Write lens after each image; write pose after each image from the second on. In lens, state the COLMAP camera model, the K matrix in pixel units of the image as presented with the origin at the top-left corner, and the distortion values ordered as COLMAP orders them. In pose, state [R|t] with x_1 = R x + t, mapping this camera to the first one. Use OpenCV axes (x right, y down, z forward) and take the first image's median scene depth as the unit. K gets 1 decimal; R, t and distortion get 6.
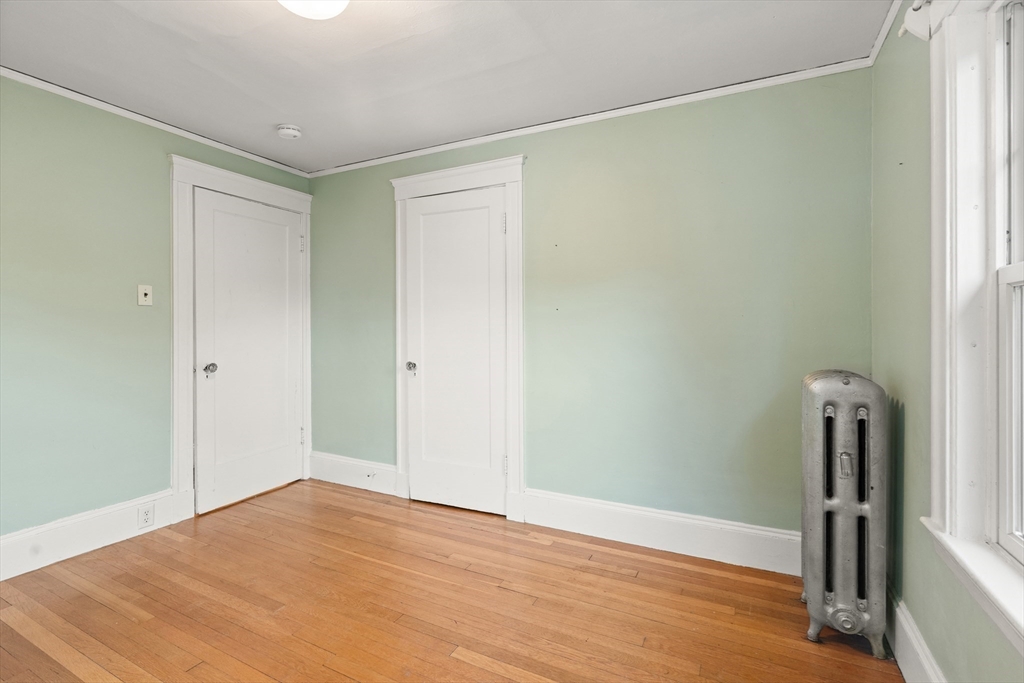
lens RADIAL K [[466.5, 0, 519.4], [0, 466.5, 323.2], [0, 0, 1]] dist [0.000479, 0.000565]
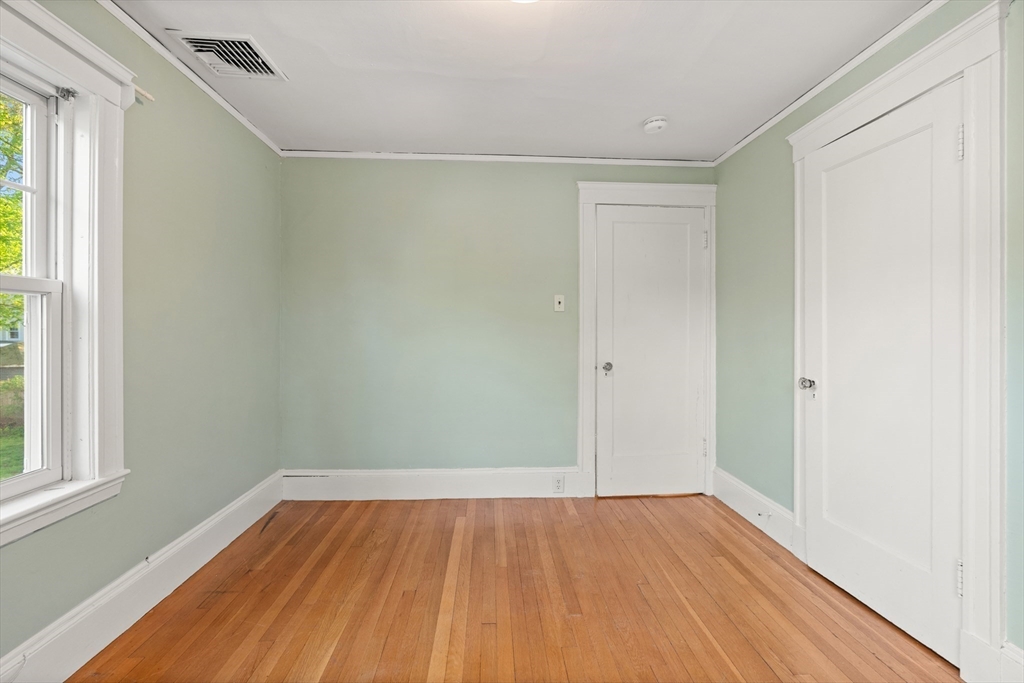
lens RADIAL K [[466.7, 0, 523.3], [0, 466.7, 328.3], [0, 0, 1]] dist [-0.005010, 0.000930]
pose [[0.503976, 0.000019, -0.863718, 0.196722], [0.002902, 0.999994, 0.001715, 0.003254], [0.863713, -0.003371, 0.503973, 0.288743]]
